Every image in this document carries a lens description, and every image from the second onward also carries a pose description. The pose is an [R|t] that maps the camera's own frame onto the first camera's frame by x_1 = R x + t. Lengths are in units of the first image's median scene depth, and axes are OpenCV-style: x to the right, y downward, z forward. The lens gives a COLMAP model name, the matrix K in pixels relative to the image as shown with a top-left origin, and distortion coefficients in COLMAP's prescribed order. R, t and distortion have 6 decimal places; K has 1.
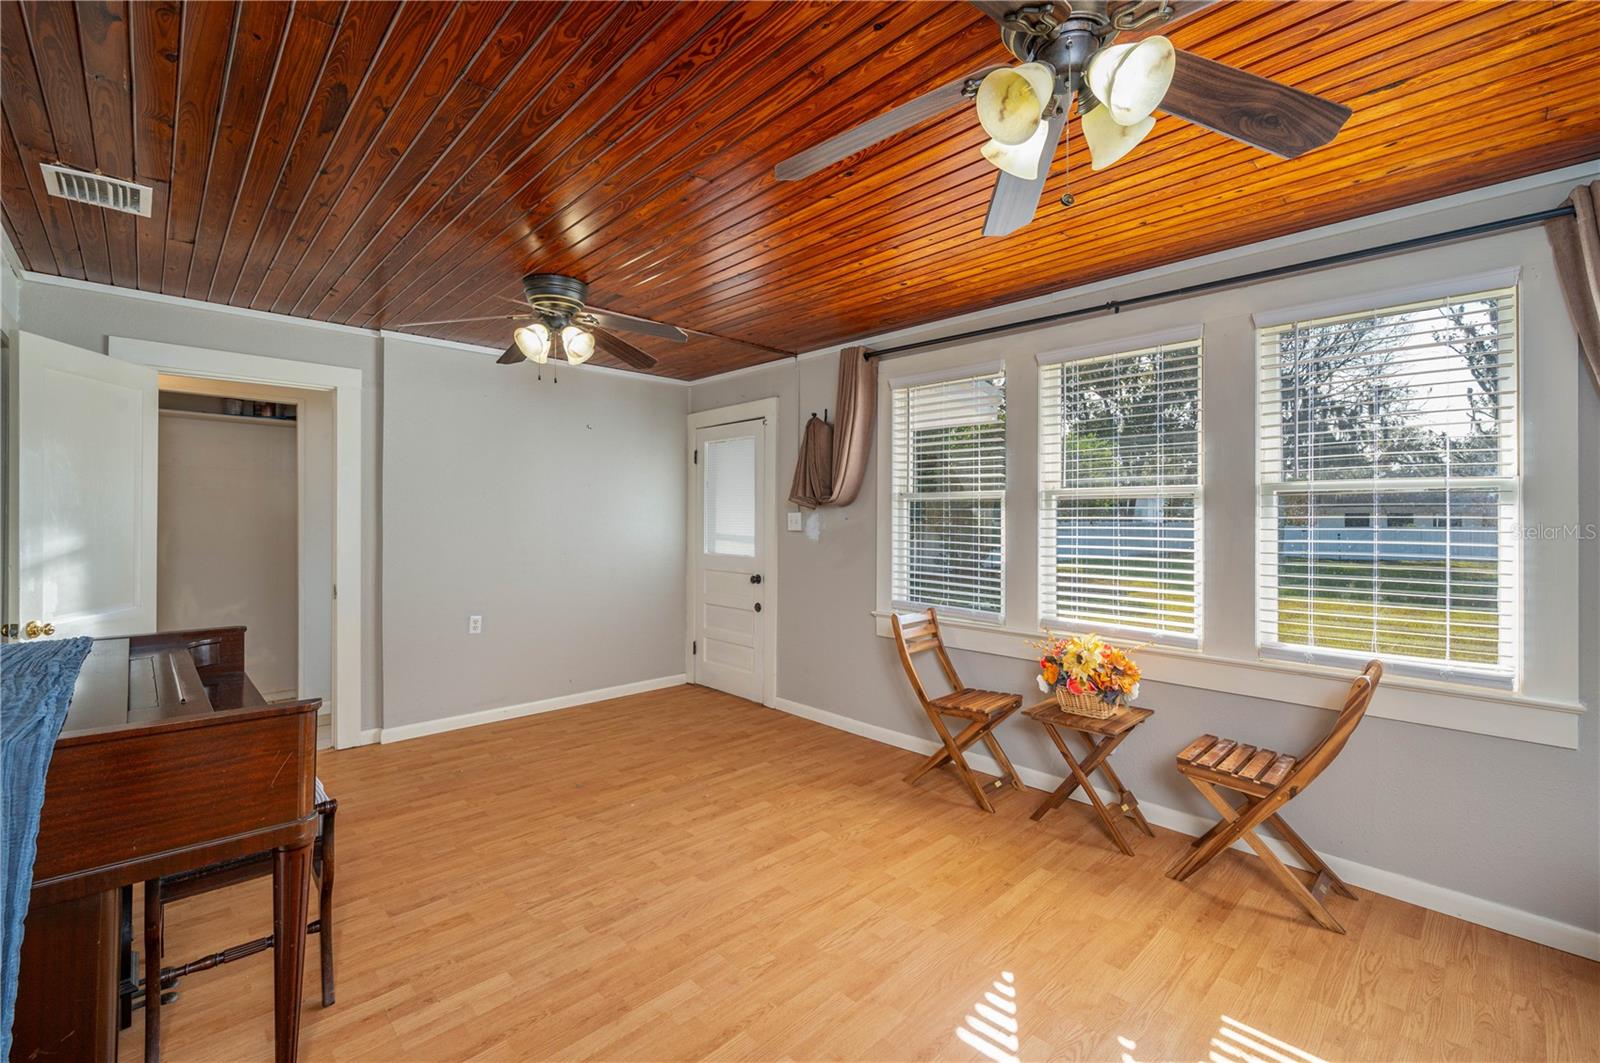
lens RADIAL K [[690.1, 0, 796.9], [0, 690.1, 509.2], [0, 0, 1]] dist [0.001098, -0.000267]
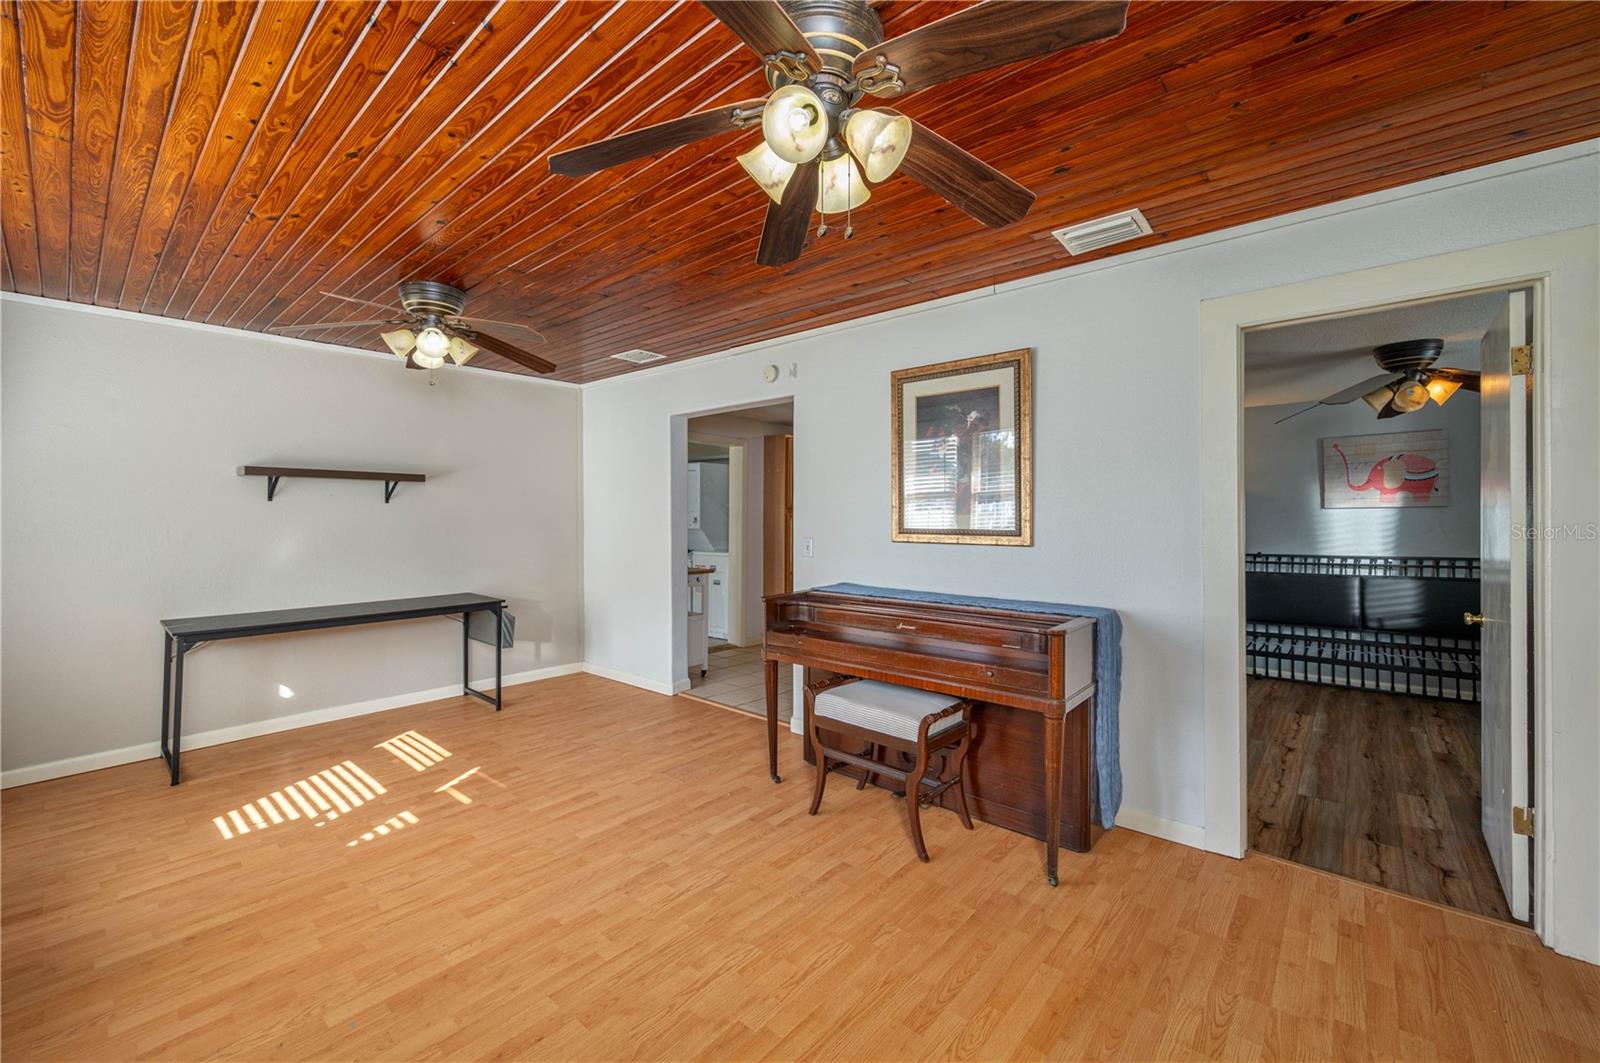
lens RADIAL K [[653.8, 0, 802.9], [0, 653.8, 522.5], [0, 0, 1]] dist [0.000103, -0.000232]
pose [[-0.995364, -0.001095, -0.096171, -0.423121], [-0.001086, 0.999999, -0.000149, 0.026326], [0.096171, -0.000044, -0.995365, 2.107231]]
